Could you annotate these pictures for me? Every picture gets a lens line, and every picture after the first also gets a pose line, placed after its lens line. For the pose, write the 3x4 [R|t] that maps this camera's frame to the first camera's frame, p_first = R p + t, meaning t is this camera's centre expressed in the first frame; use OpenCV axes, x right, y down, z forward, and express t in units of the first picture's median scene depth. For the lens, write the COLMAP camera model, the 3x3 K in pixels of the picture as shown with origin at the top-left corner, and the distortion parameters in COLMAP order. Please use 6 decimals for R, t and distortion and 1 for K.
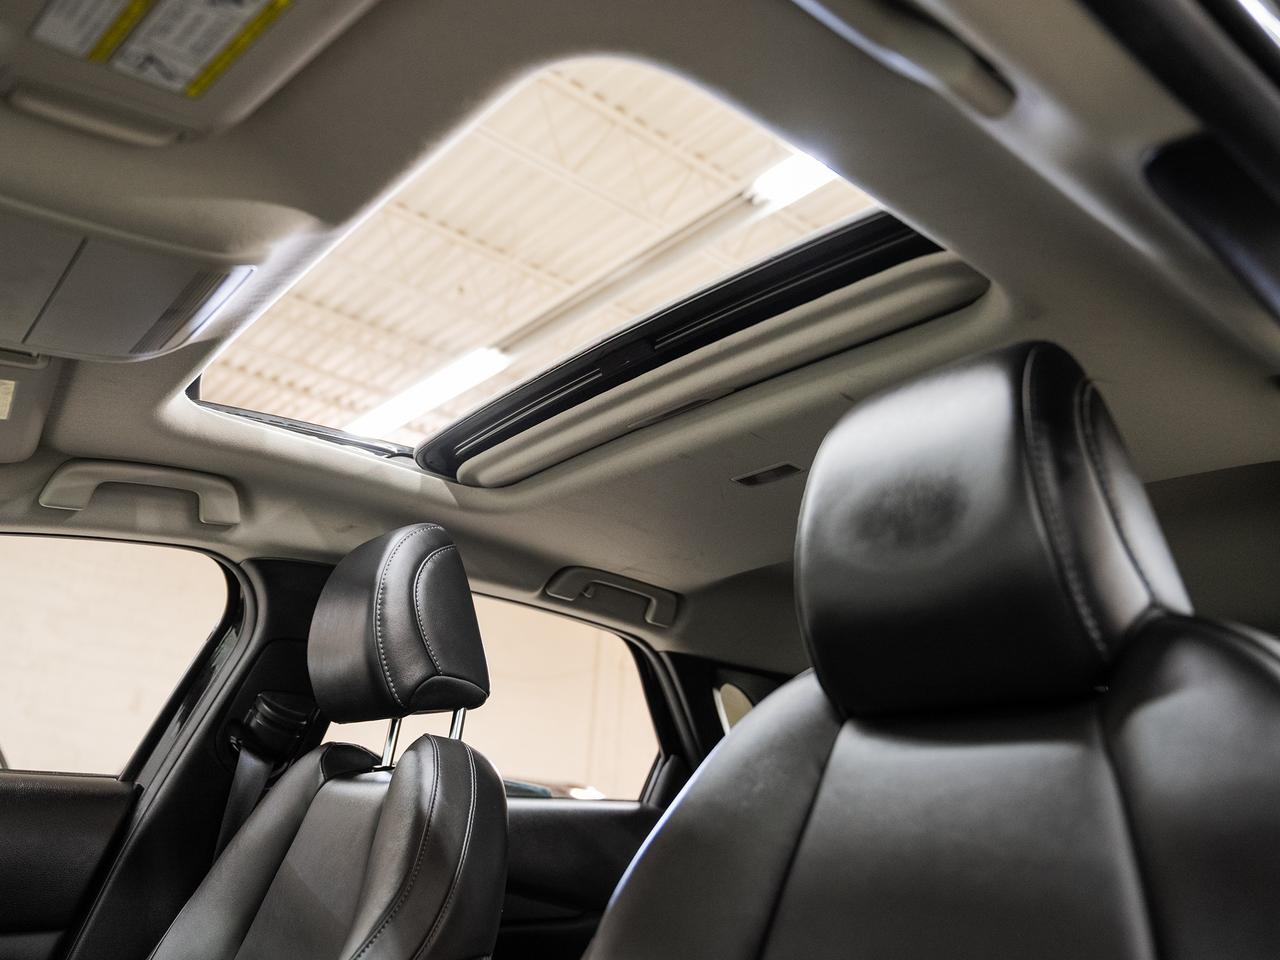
lens RADIAL K [[1065.5, 0, 677.1], [0, 1065.5, 480.1], [0, 0, 1]] dist [-0.039094, 0.008172]
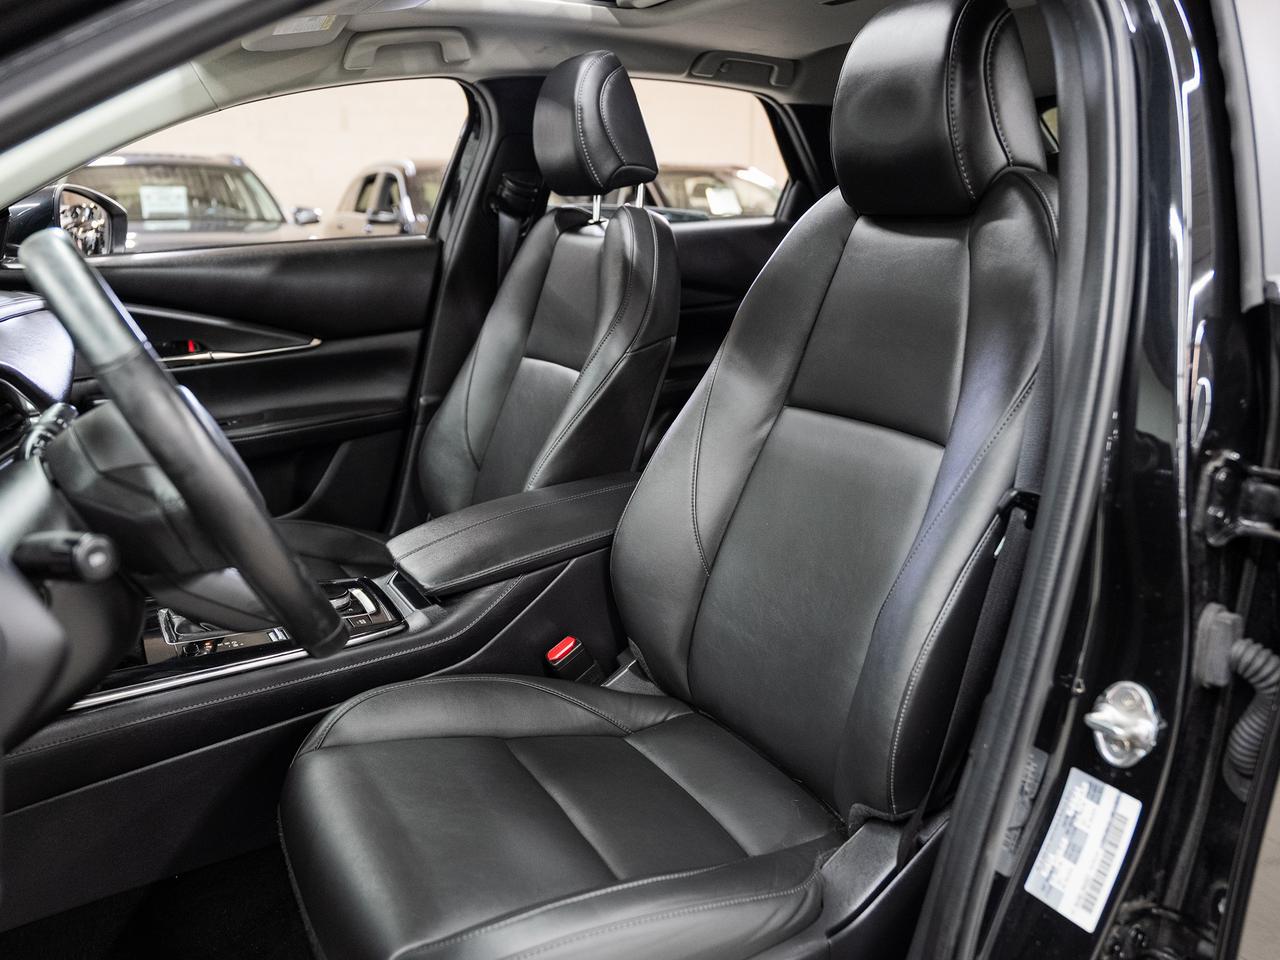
lens RADIAL K [[930.1, 0, 640.0], [0, 930.1, 480.0], [0, 0, 1]] dist [-0.030911, 0.000047]
pose [[0.979701, -0.004018, -0.200425, 0.053738], [0.116396, 0.825404, 0.552412, -0.152639], [0.163212, -0.564528, 0.809117, -0.283391]]
